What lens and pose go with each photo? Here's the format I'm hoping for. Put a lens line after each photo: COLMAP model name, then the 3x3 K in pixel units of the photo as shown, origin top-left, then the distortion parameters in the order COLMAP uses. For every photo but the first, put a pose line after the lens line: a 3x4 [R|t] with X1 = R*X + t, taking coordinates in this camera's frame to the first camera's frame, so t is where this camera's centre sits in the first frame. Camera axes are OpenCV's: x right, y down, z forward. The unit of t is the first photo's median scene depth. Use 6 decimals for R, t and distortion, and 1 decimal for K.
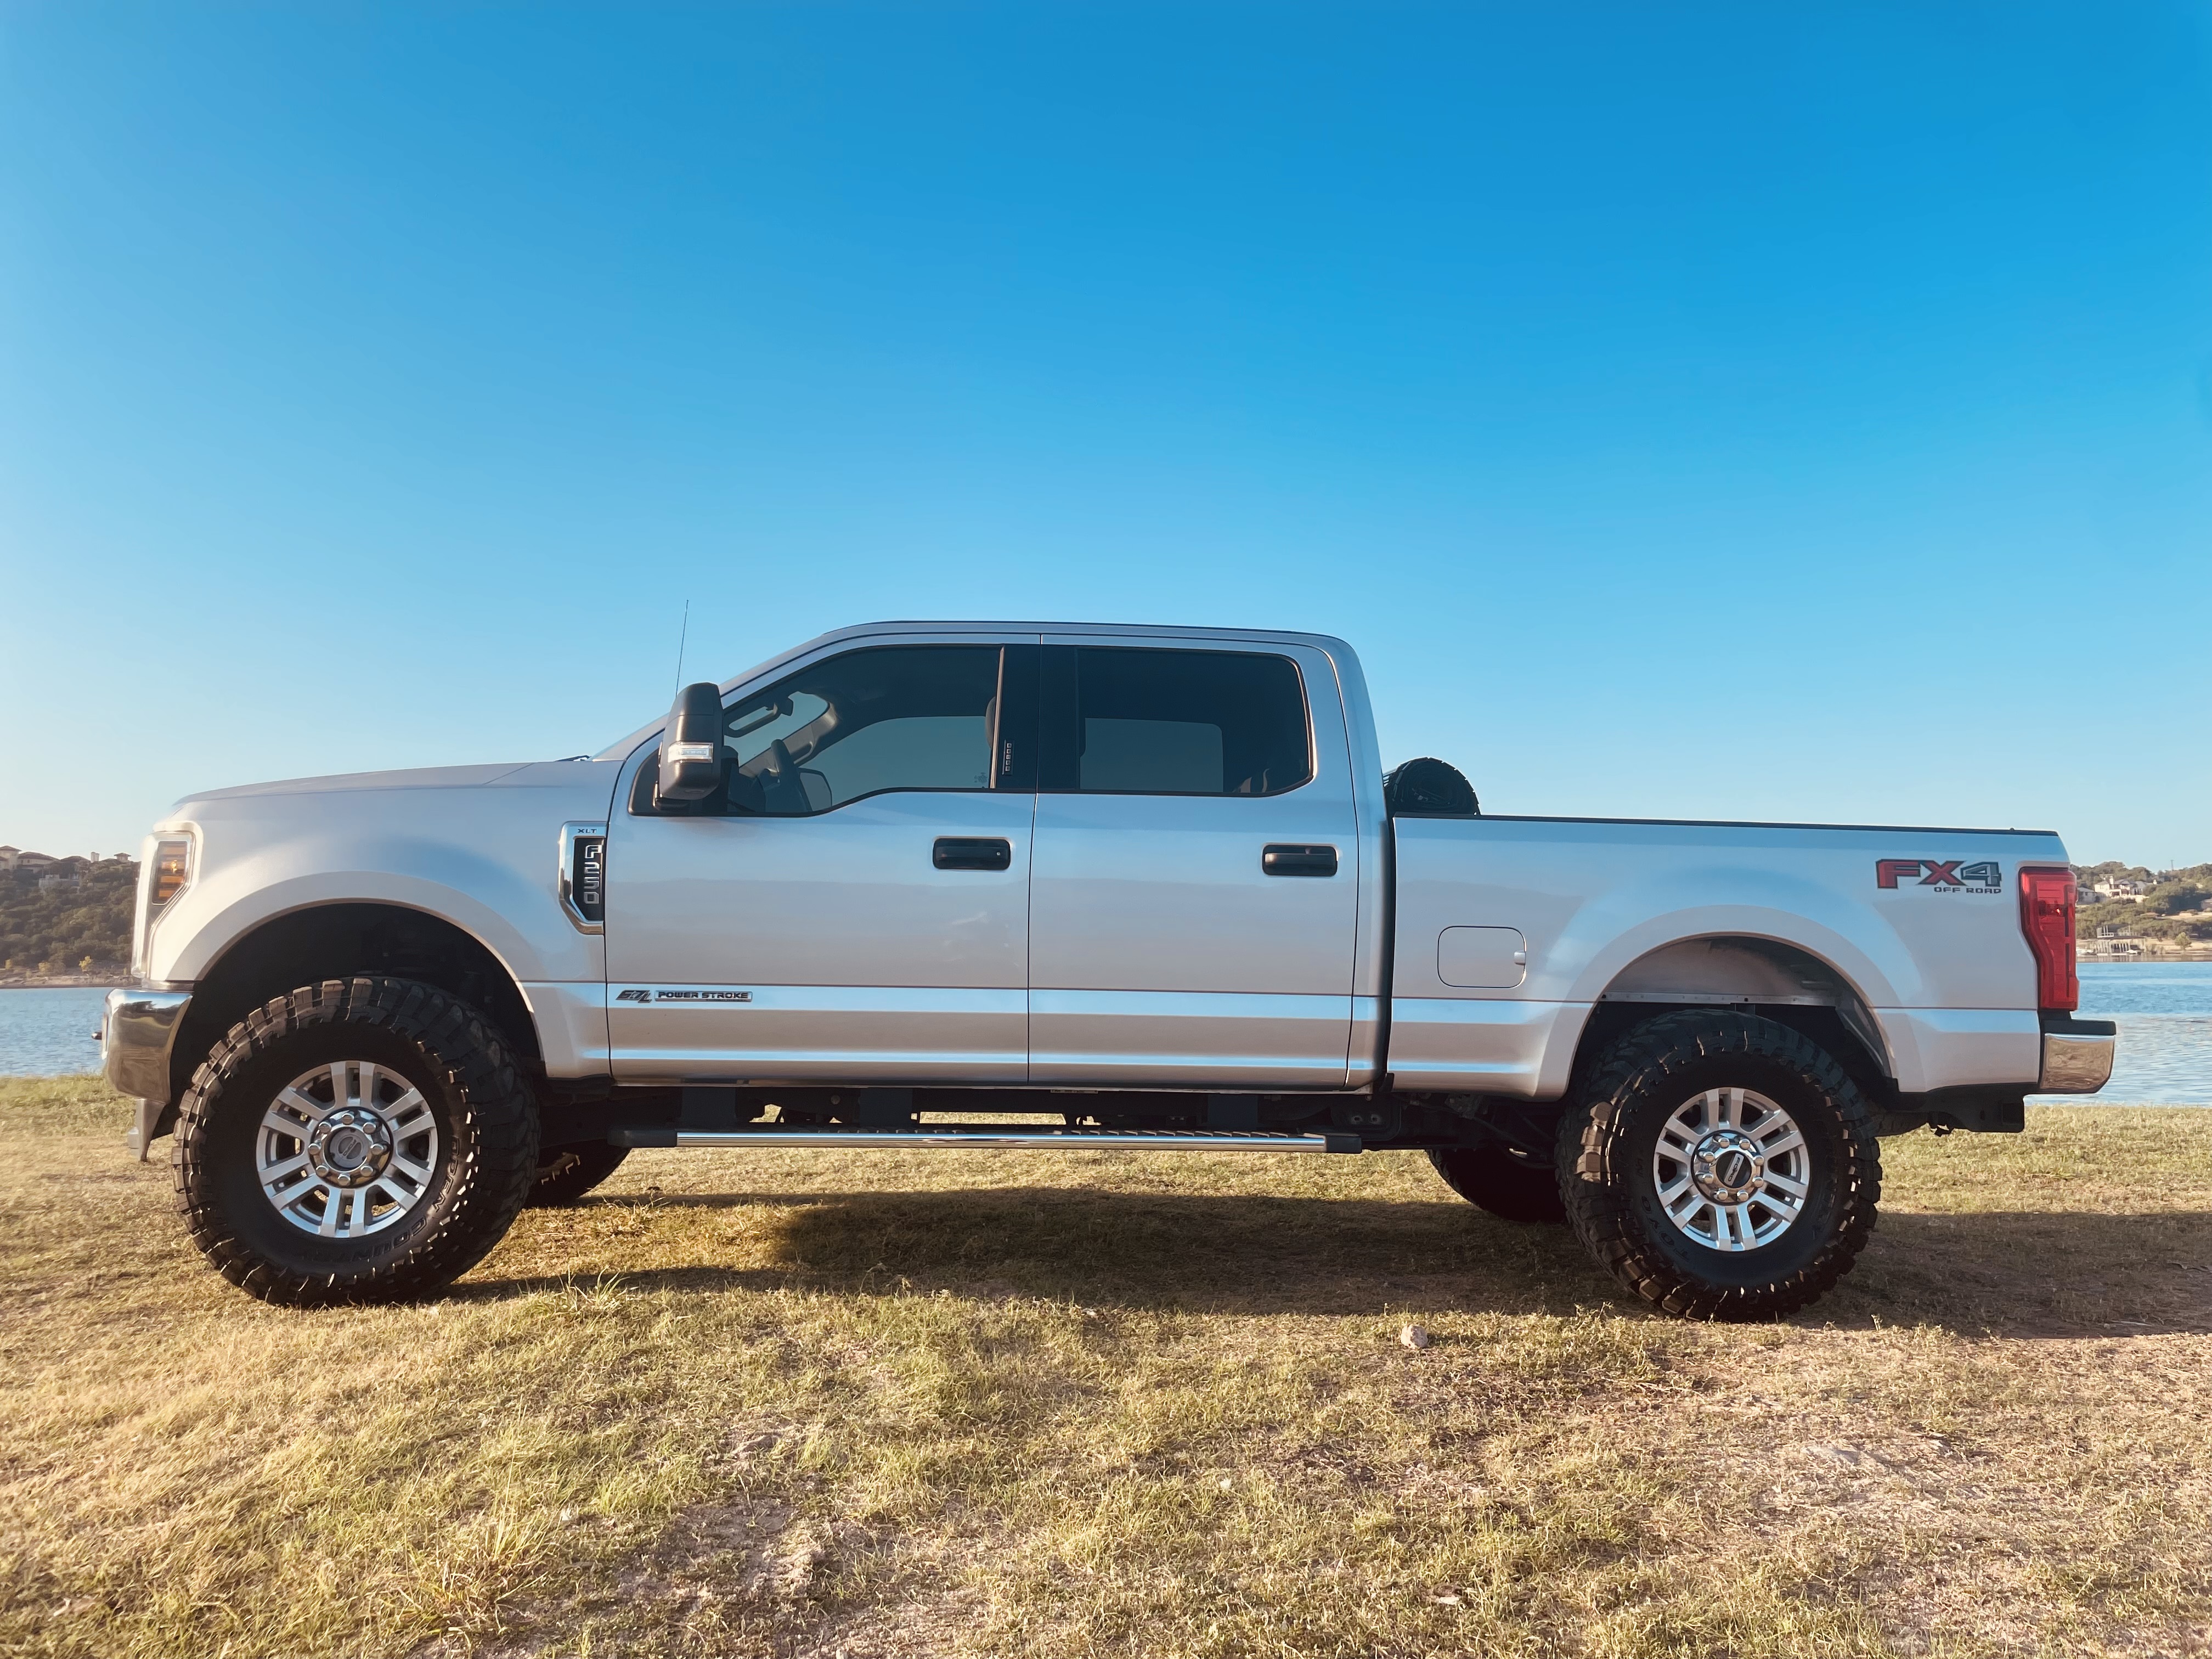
lens RADIAL K [[1700.2, 0, 1103.5], [0, 1700.2, 840.7], [0, 0, 1]] dist [0.031107, -0.007999]
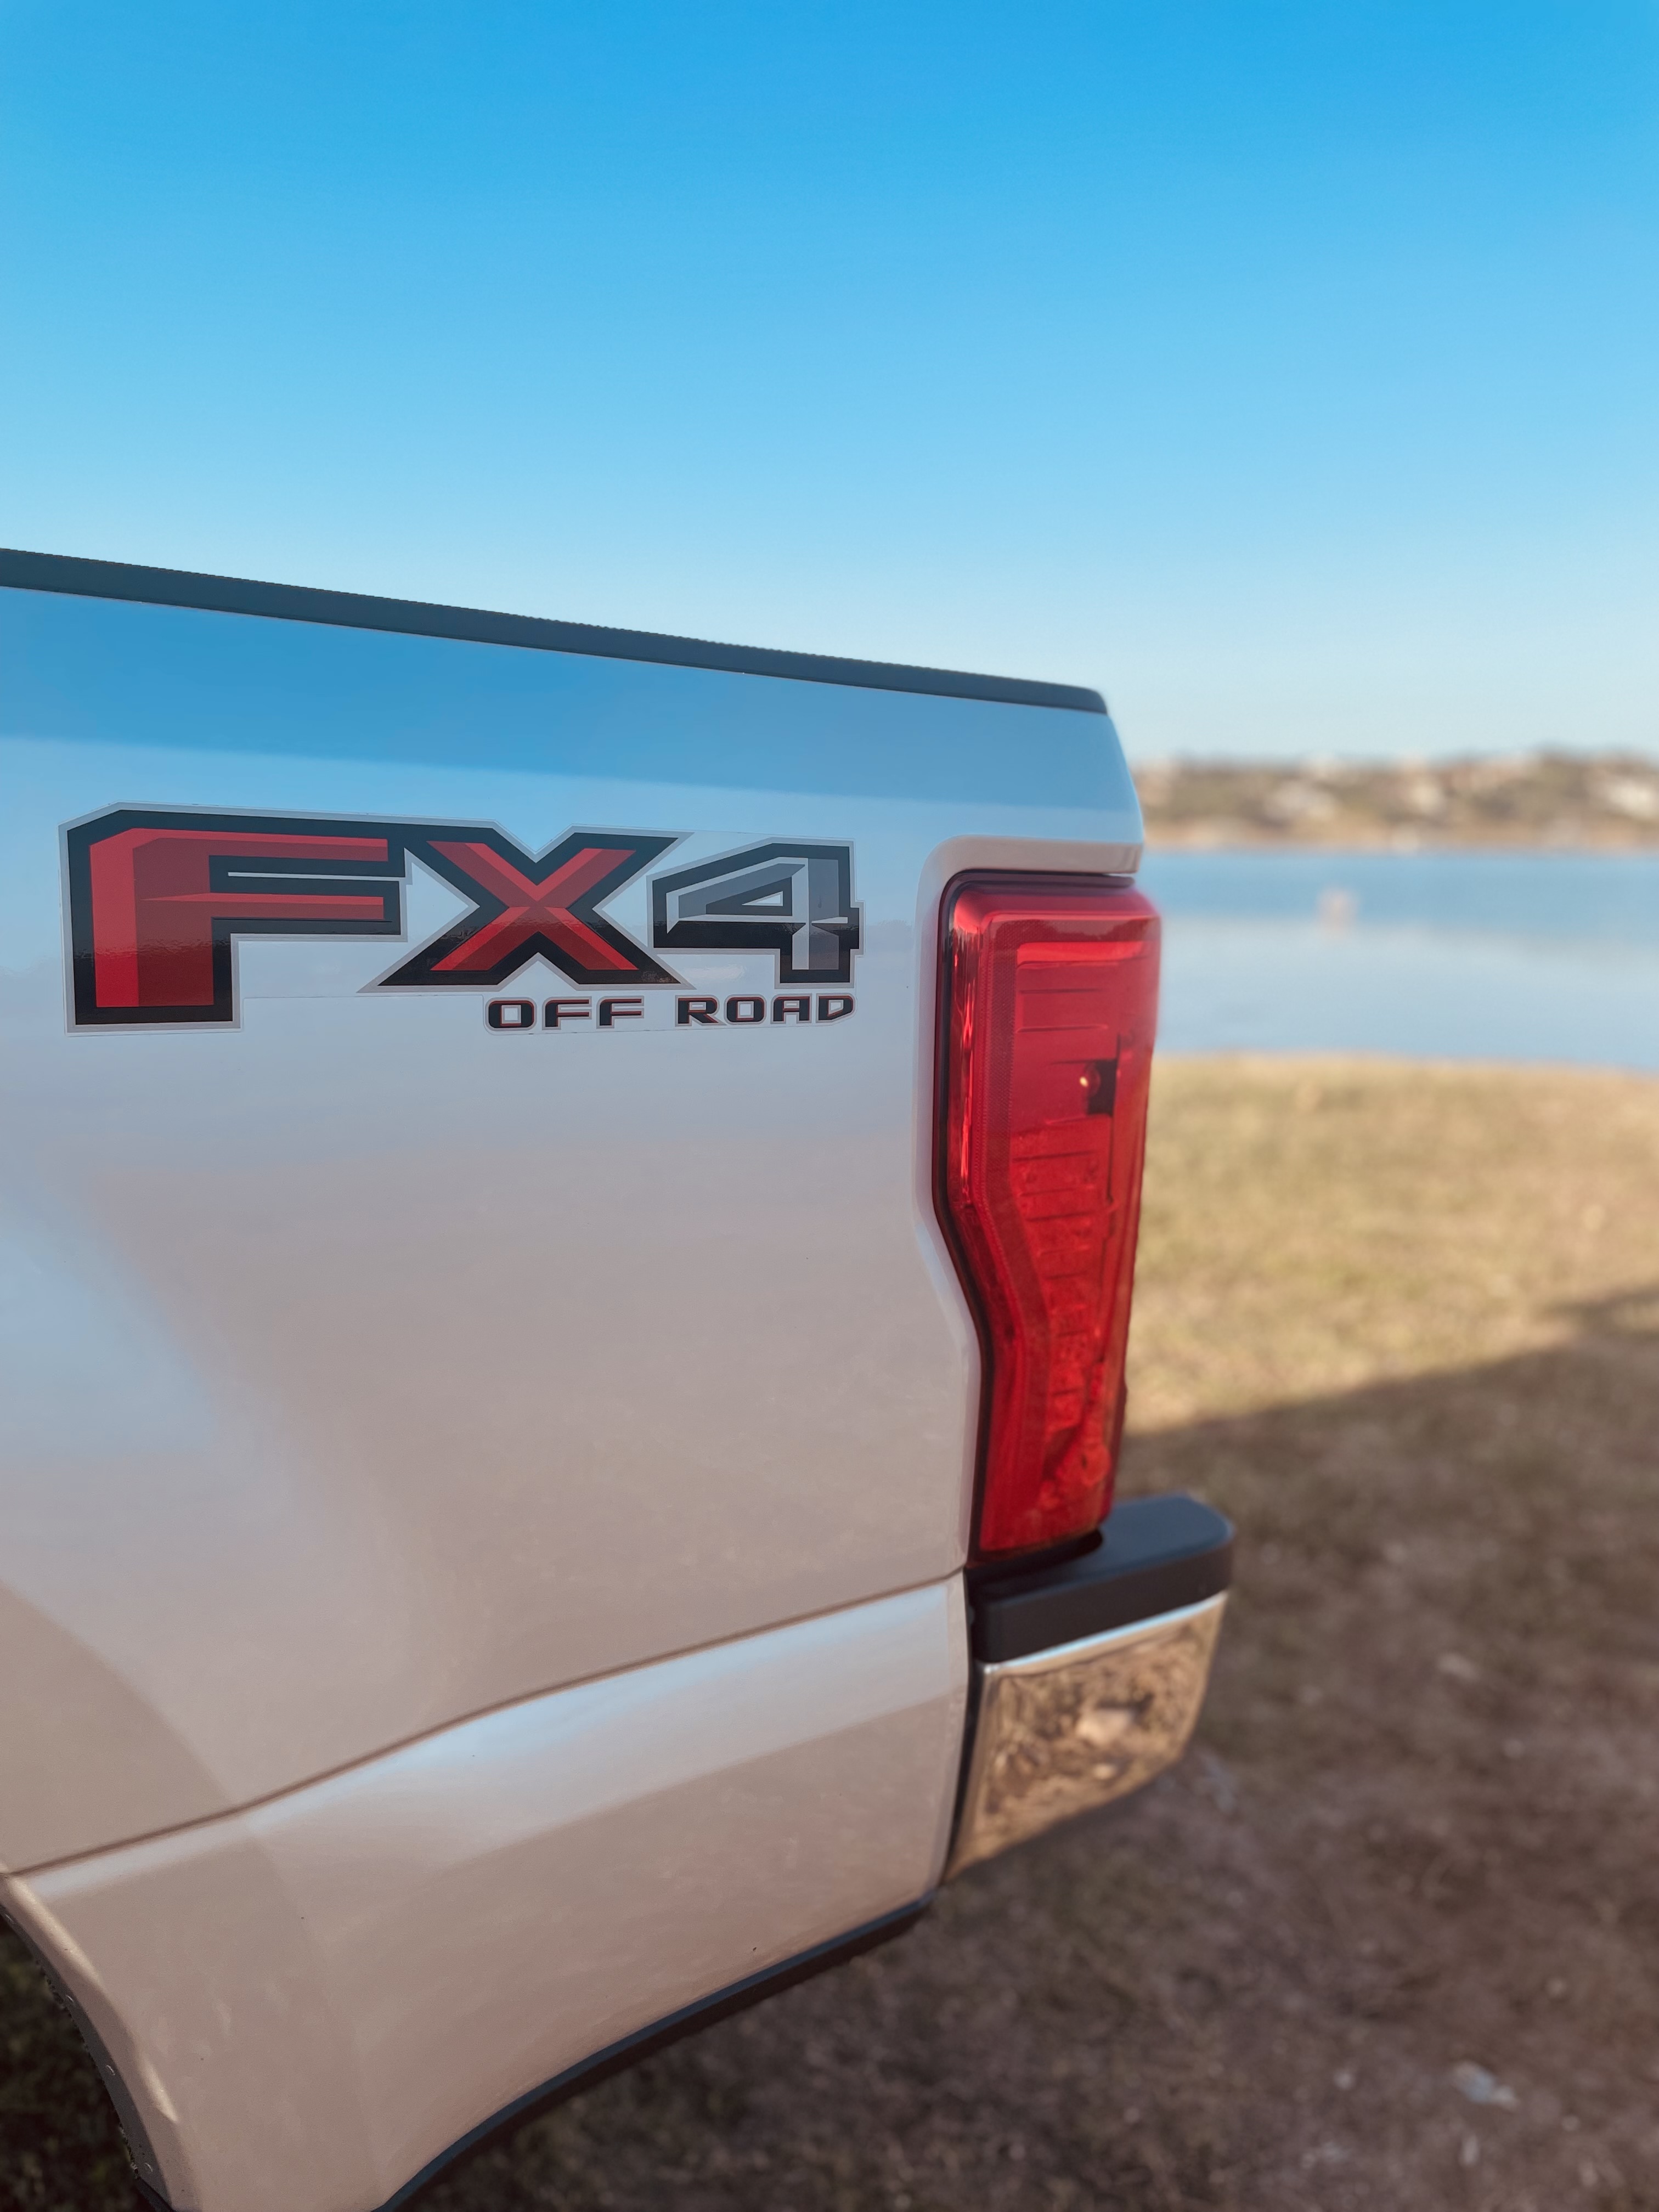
lens RADIAL K [[1700.2, 0, 830.4], [0, 1700.2, 1107.5], [0, 0, 1]] dist [0.031107, -0.007999]
pose [[0.886677, -0.045847, 0.460111, 0.438982], [-0.066918, 0.971873, 0.225799, -0.000913], [-0.457522, -0.231000, 0.858669, 0.845367]]
